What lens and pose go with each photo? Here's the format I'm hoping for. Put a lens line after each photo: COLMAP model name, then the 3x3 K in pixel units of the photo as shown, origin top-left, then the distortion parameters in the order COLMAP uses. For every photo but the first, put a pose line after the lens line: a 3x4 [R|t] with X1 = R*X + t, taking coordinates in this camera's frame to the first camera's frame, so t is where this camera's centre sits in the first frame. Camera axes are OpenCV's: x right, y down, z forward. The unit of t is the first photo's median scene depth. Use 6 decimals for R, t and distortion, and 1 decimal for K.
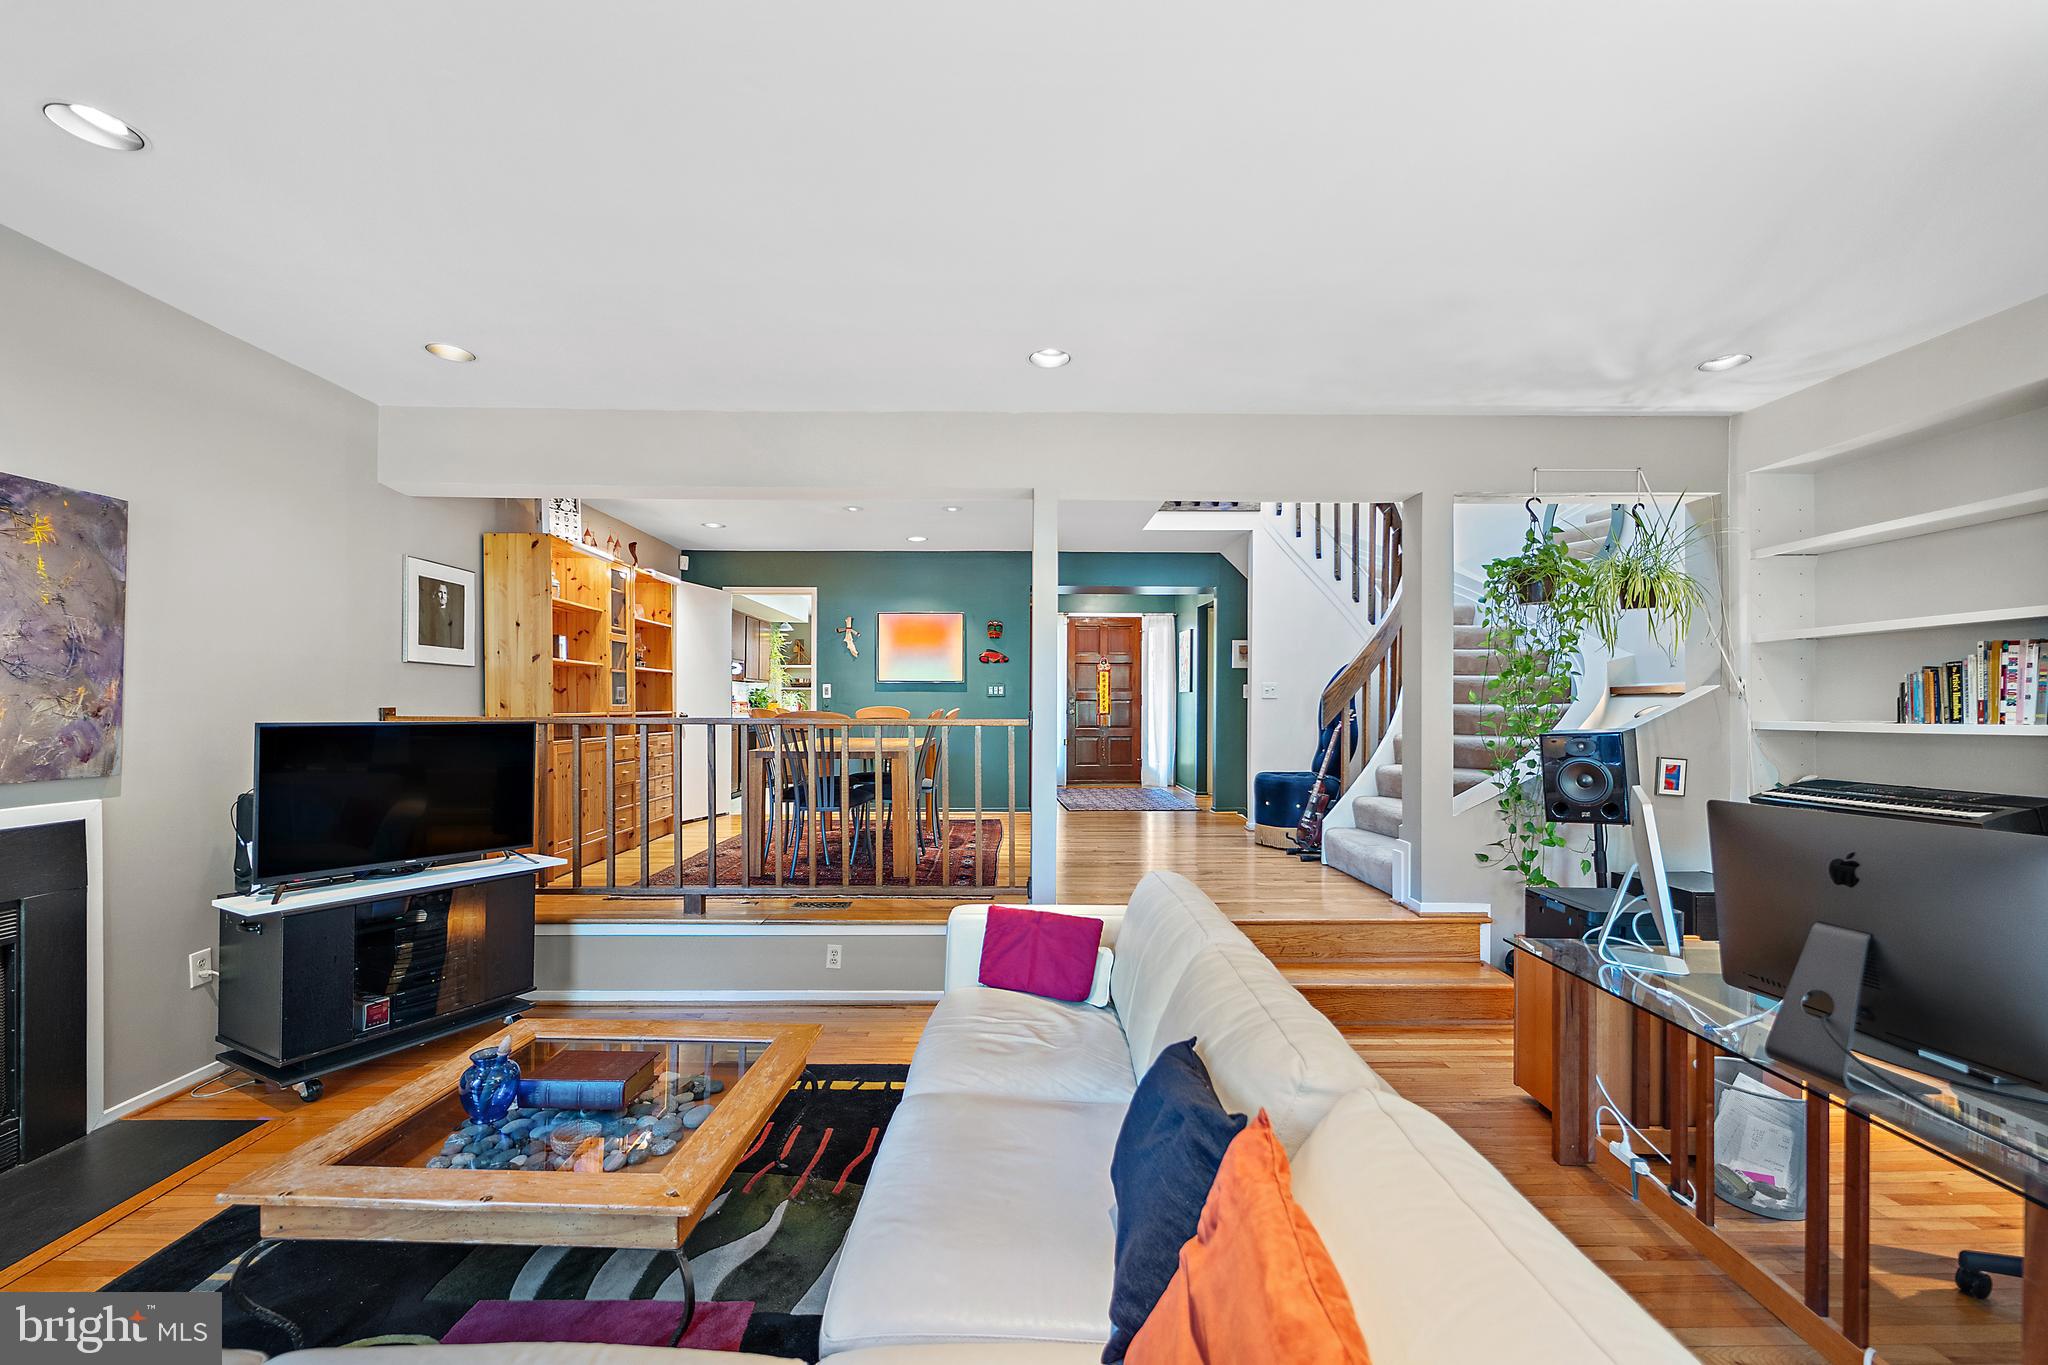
lens RADIAL K [[834.1, 0, 1019.5], [0, 834.1, 708.5], [0, 0, 1]] dist [0.000952, 0.000118]
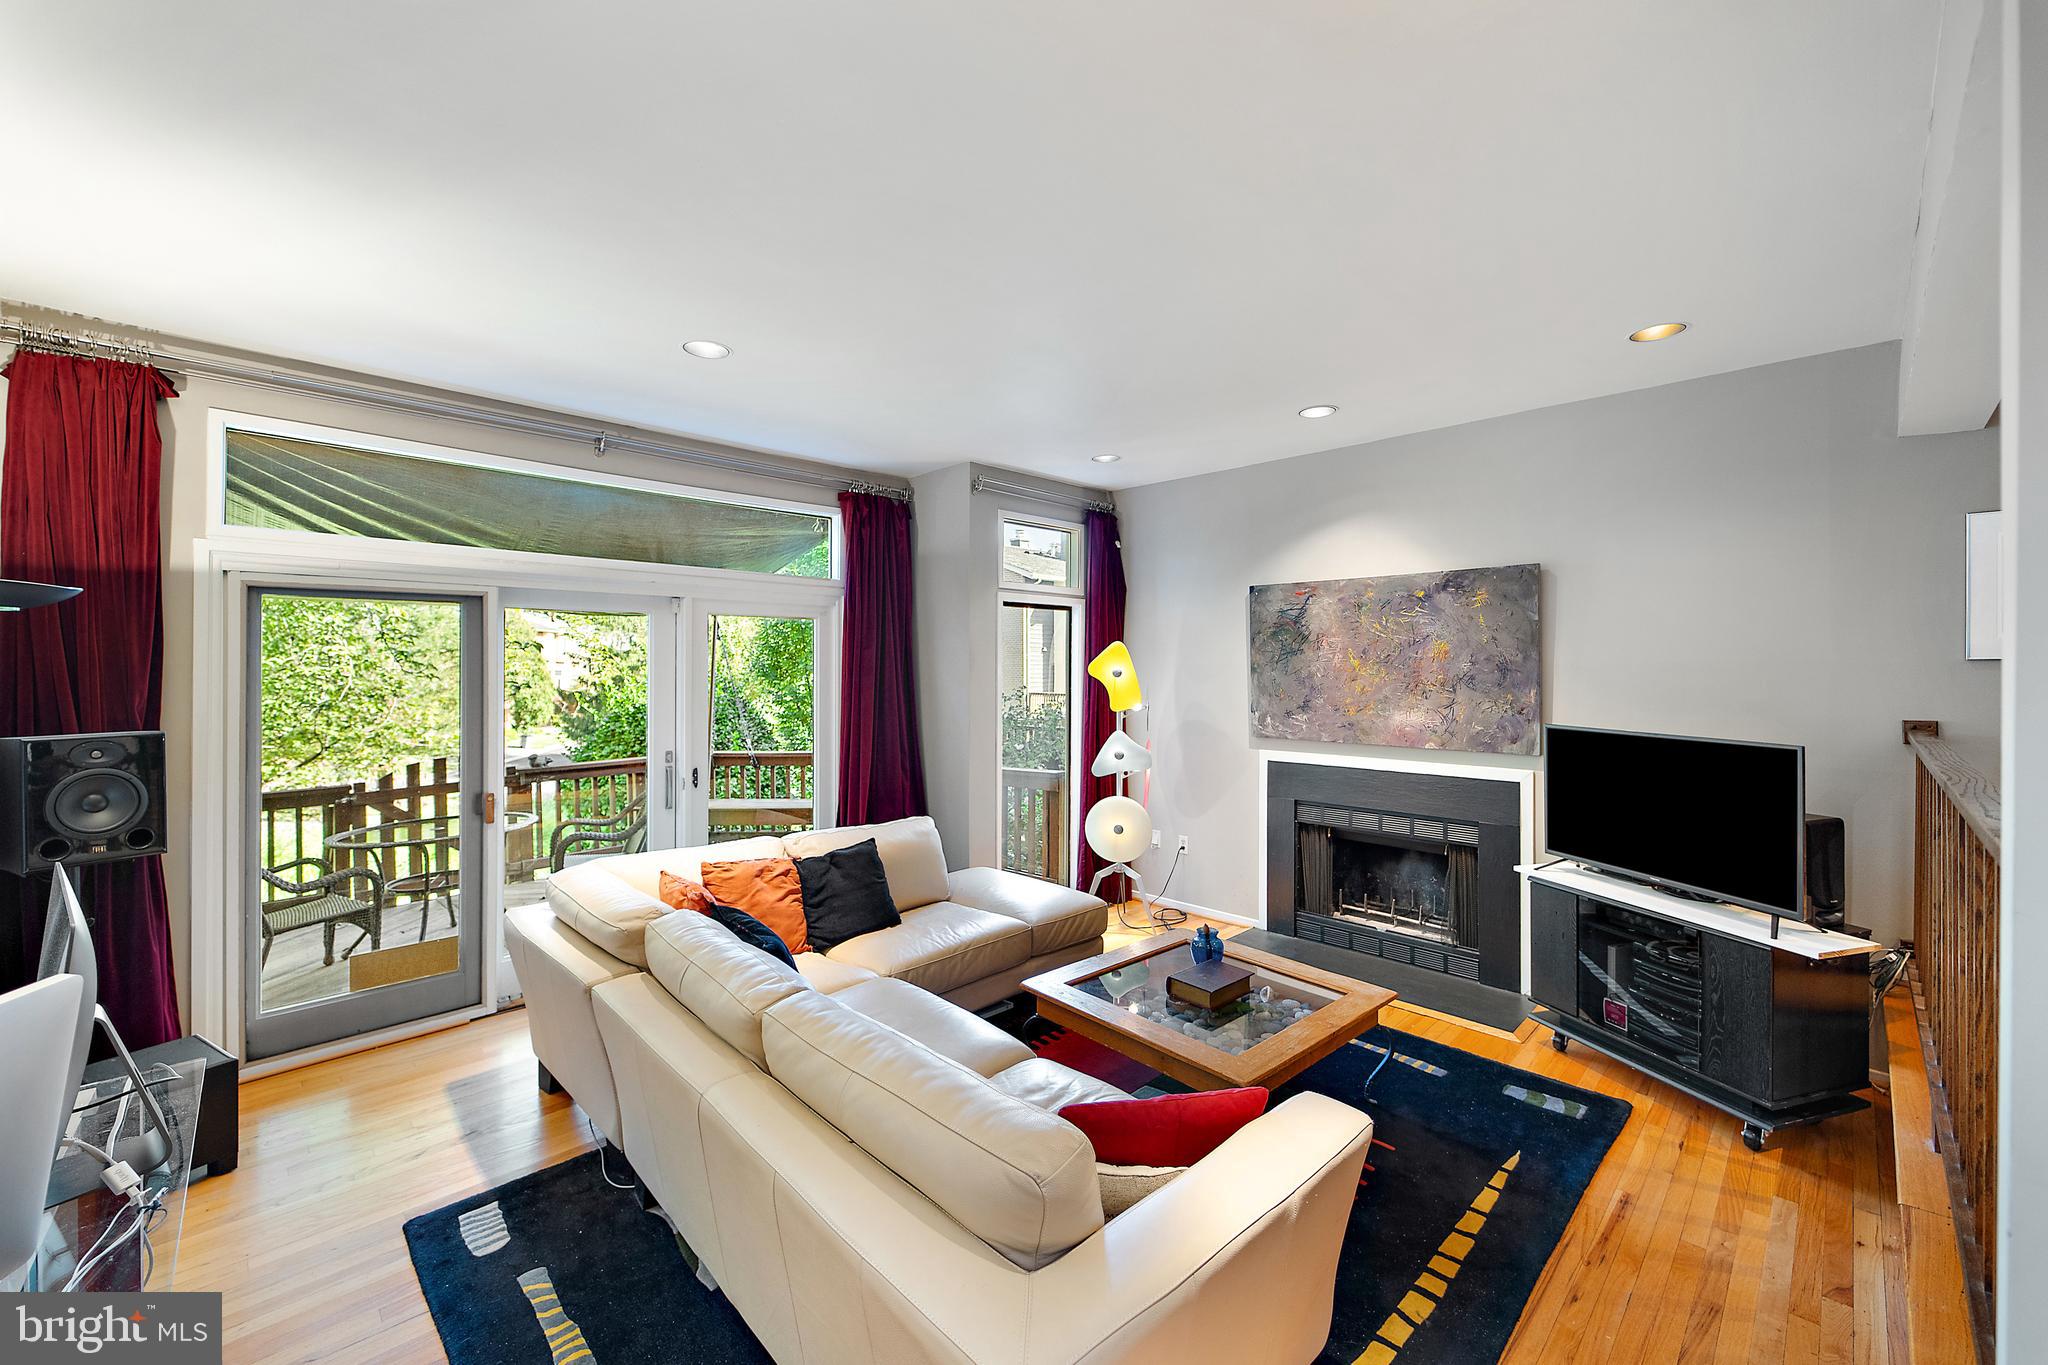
lens RADIAL K [[823.1, 0, 1025.7], [0, 823.1, 661.5], [0, 0, 1]] dist [-0.000201, 0.000413]
pose [[-0.719341, -0.009167, -0.694597, 0.369787], [-0.005830, 0.999957, -0.007158, -0.045670], [0.694633, -0.001099, -0.719364, 0.971334]]
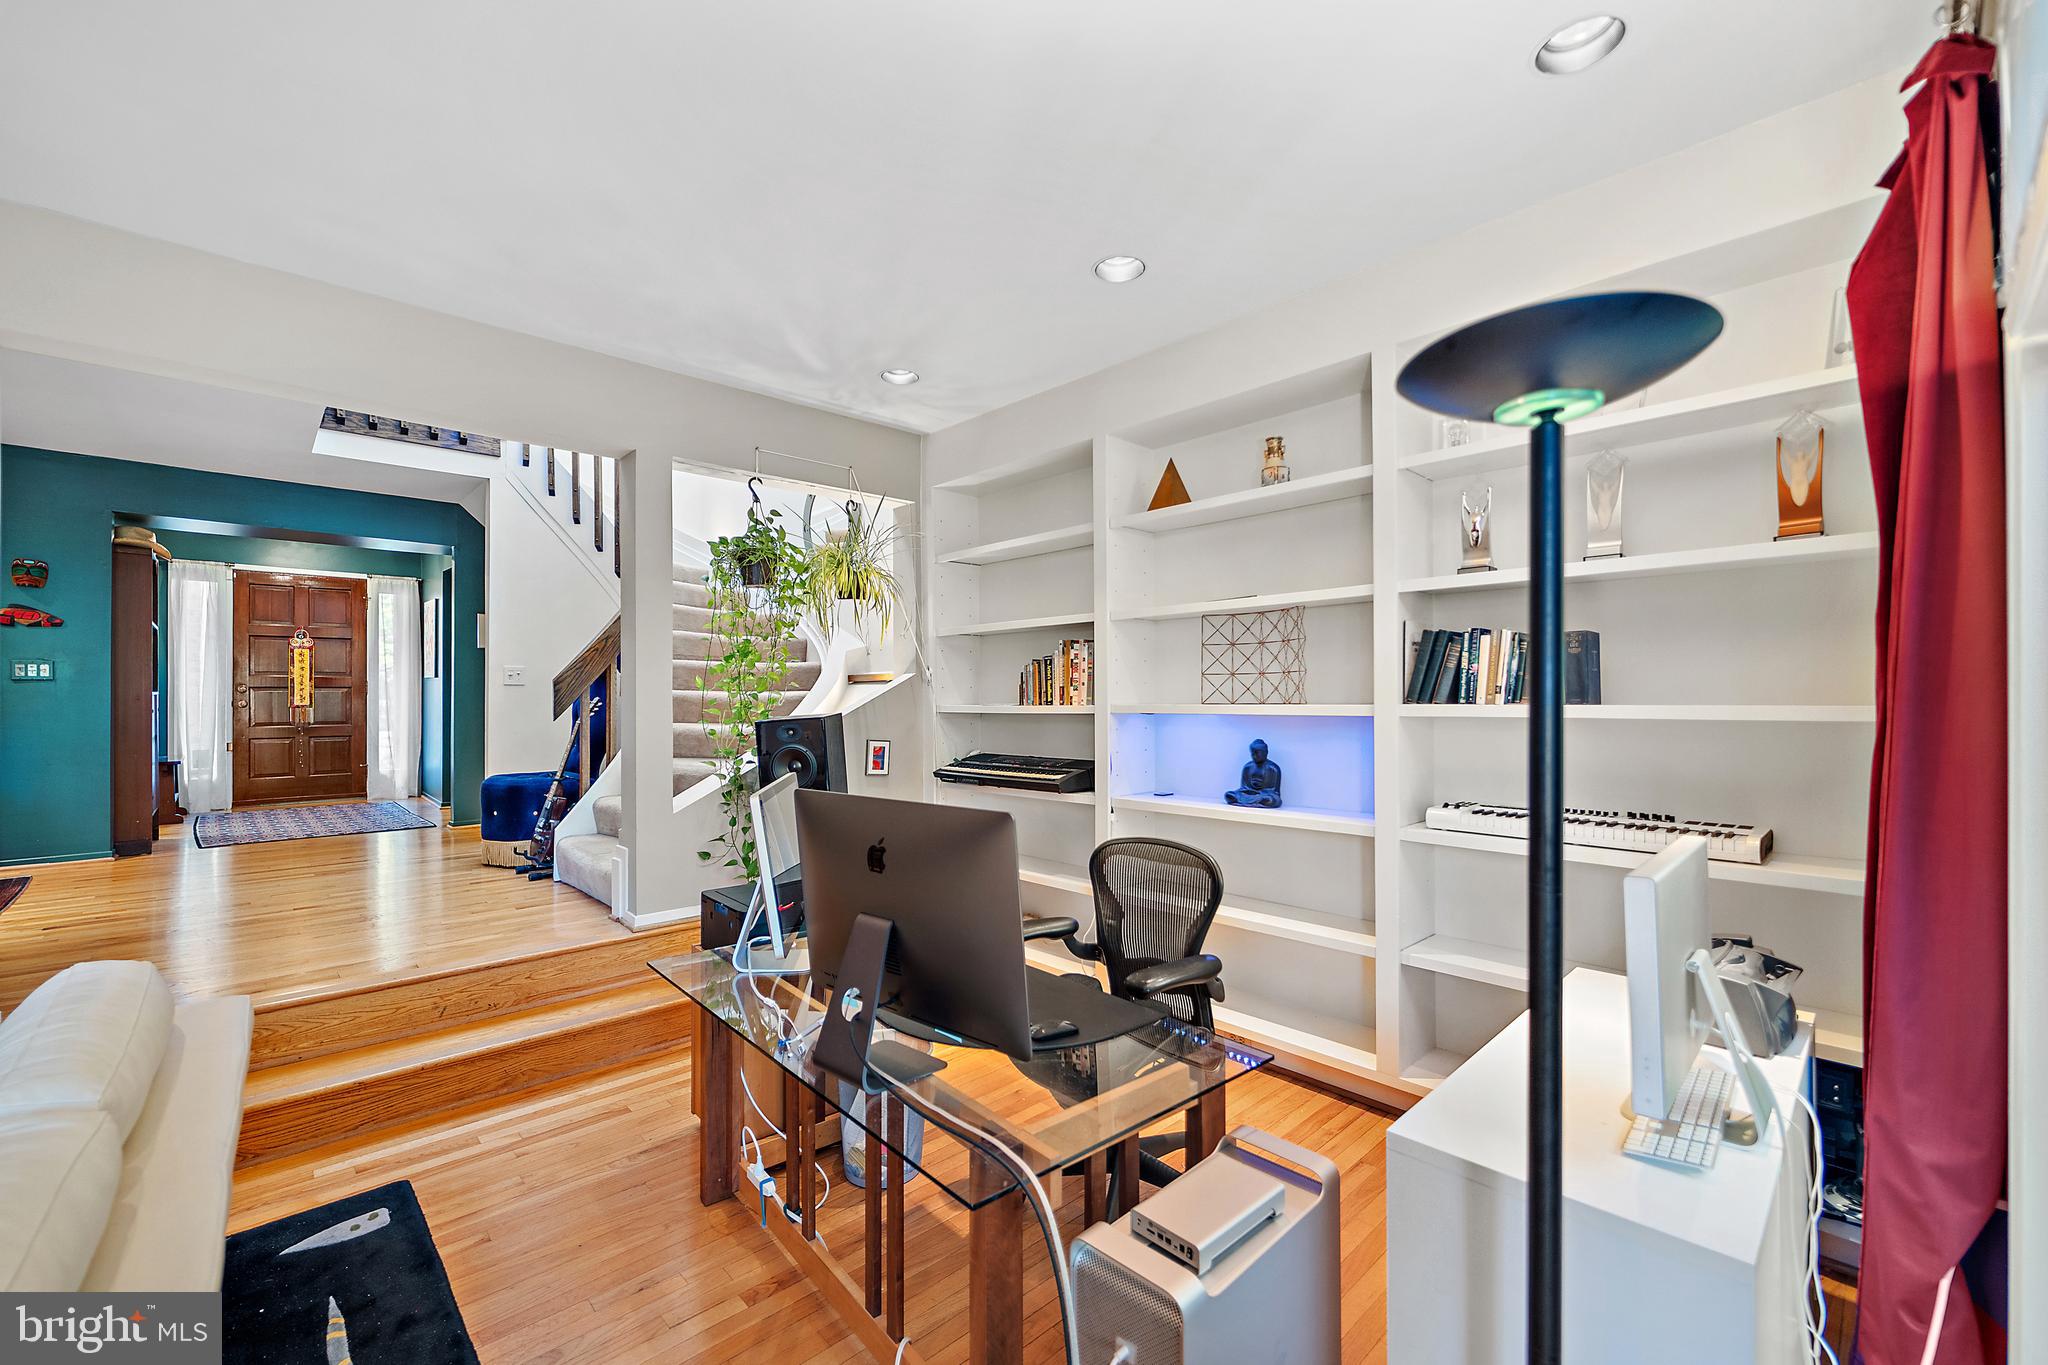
lens RADIAL K [[838.6, 0, 1022.3], [0, 838.6, 694.0], [0, 0, 1]] dist [-0.001312, 0.000072]
pose [[0.741105, -0.002012, 0.671386, 0.190912], [0.005889, 0.999977, -0.003504, 0.004417], [-0.671363, 0.006551, 0.741099, 0.070222]]
